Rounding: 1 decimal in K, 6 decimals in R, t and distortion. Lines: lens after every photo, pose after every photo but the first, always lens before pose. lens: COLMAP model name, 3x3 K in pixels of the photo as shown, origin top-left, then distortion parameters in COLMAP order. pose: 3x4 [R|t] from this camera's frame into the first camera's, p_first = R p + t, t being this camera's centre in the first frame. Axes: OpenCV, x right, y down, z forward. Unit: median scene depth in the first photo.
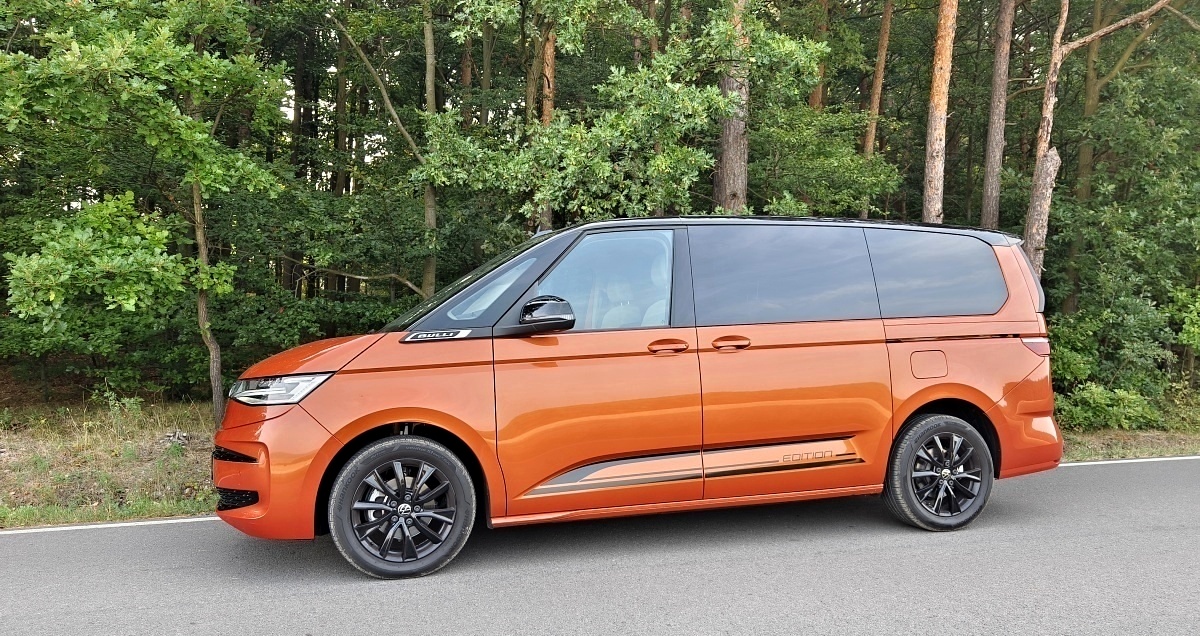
lens RADIAL K [[865.1, 0, 599.8], [0, 865.1, 331.7], [0, 0, 1]] dist [0.066358, -0.064552]
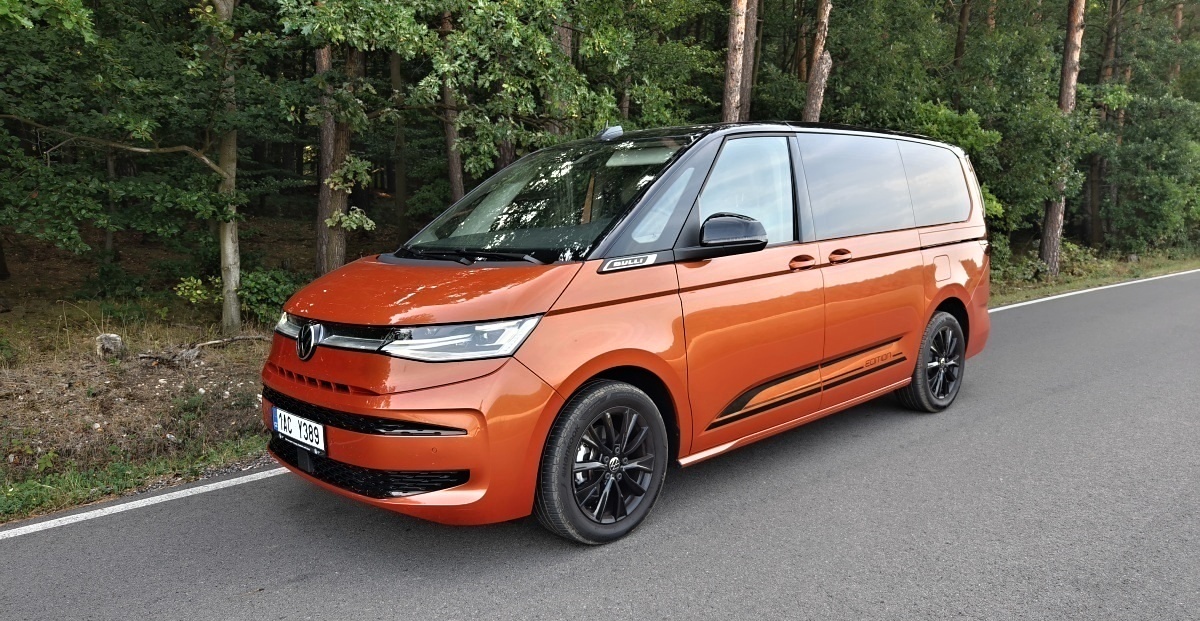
lens RADIAL K [[882.3, 0, 600.0], [0, 882.3, 310.5], [0, 0, 1]] dist [0.027964, -0.002147]
pose [[0.875843, -0.057421, 0.479167, -0.419342], [-0.008735, 0.990847, 0.134706, -0.043696], [-0.482516, -0.122167, 0.867325, 0.164525]]
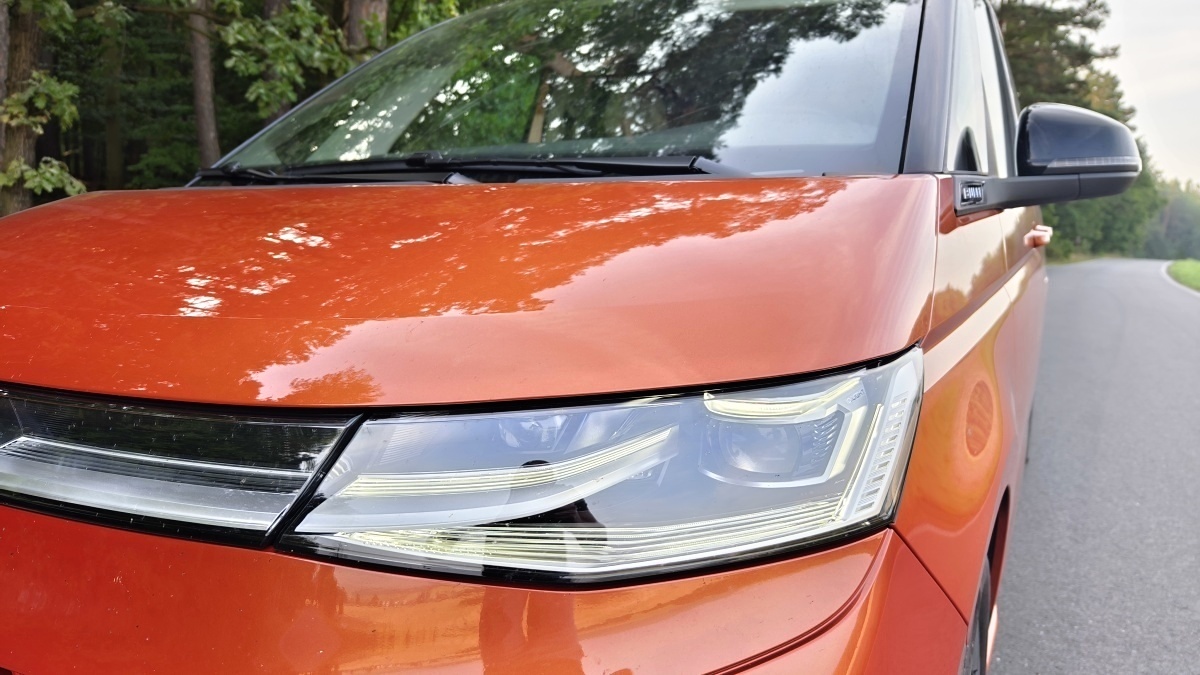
lens RADIAL K [[824.0, 0, 600.0], [0, 824.0, 337.5], [0, 0, 1]] dist [0.002035, -0.004611]
pose [[0.675972, -0.075141, 0.733086, -0.328031], [-0.050688, 0.987691, 0.147977, 0.011784], [-0.735182, -0.137187, 0.663843, 0.591176]]
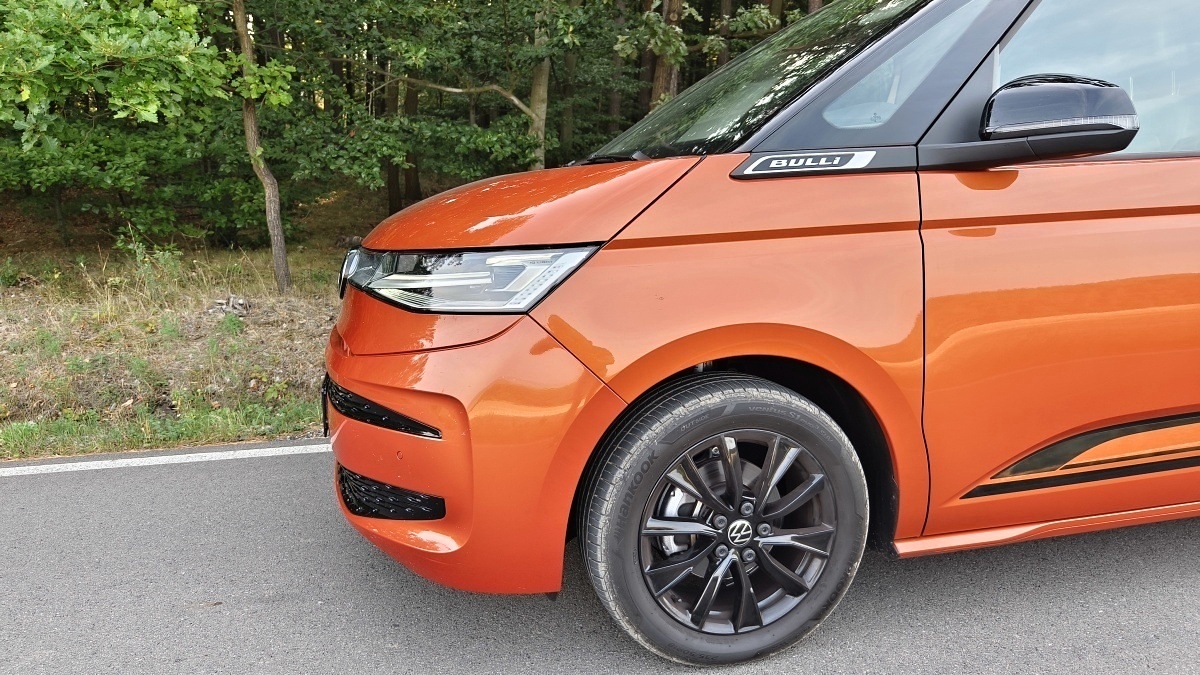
lens RADIAL K [[824.0, 0, 600.0], [0, 824.0, 337.5], [0, 0, 1]] dist [0.002035, -0.004611]
pose [[0.999808, 0.017408, -0.008957, -0.191929], [-0.015316, 0.980475, 0.196044, 0.007359], [0.012195, -0.195869, 0.980554, 0.369093]]
